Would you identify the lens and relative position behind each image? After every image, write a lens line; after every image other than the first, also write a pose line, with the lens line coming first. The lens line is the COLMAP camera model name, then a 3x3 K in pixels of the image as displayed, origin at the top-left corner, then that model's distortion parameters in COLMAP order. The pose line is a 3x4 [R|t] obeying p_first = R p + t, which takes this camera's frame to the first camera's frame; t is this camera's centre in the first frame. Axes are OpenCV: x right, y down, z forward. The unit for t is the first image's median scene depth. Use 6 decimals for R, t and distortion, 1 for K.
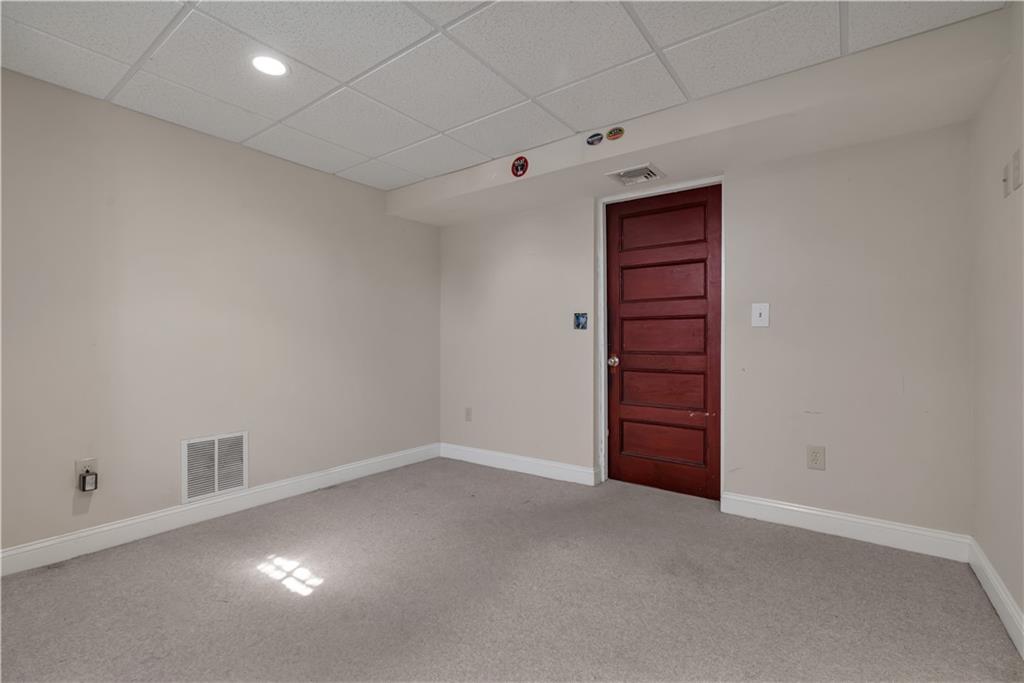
lens RADIAL K [[467.5, 0, 512.4], [0, 467.5, 340.5], [0, 0, 1]] dist [-0.003139, 0.000274]
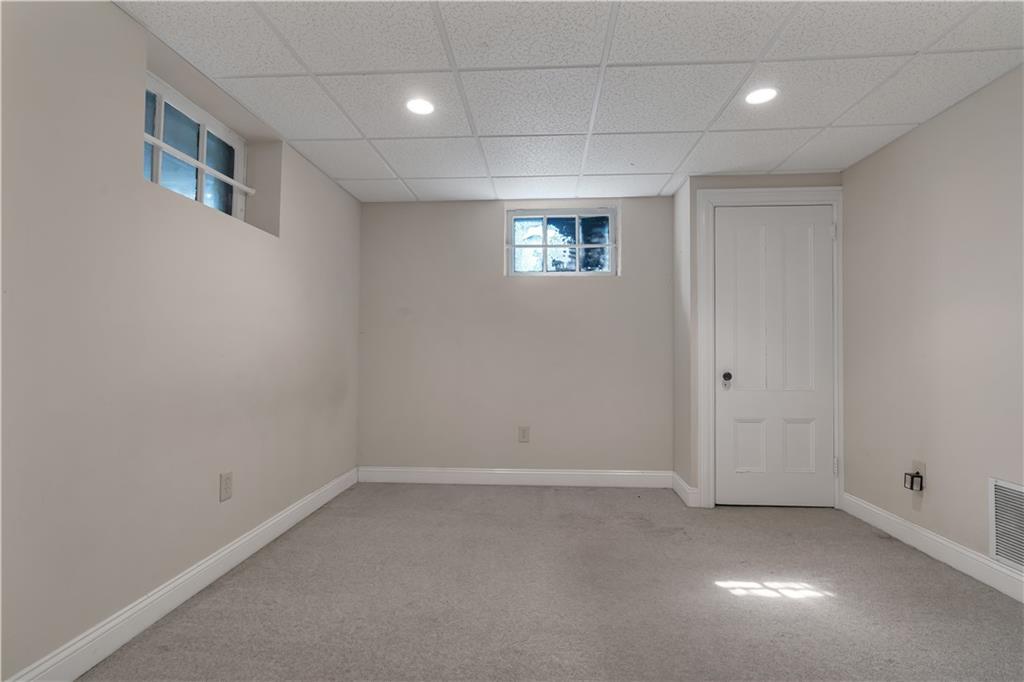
lens RADIAL K [[467.5, 0, 513.7], [0, 467.5, 341.2], [0, 0, 1]] dist [-0.003139, 0.000274]
pose [[-0.840724, -0.015724, -0.541236, 0.498745], [-0.004921, 0.999759, -0.021402, 0.001614], [0.541442, -0.015330, -0.840599, 1.480430]]
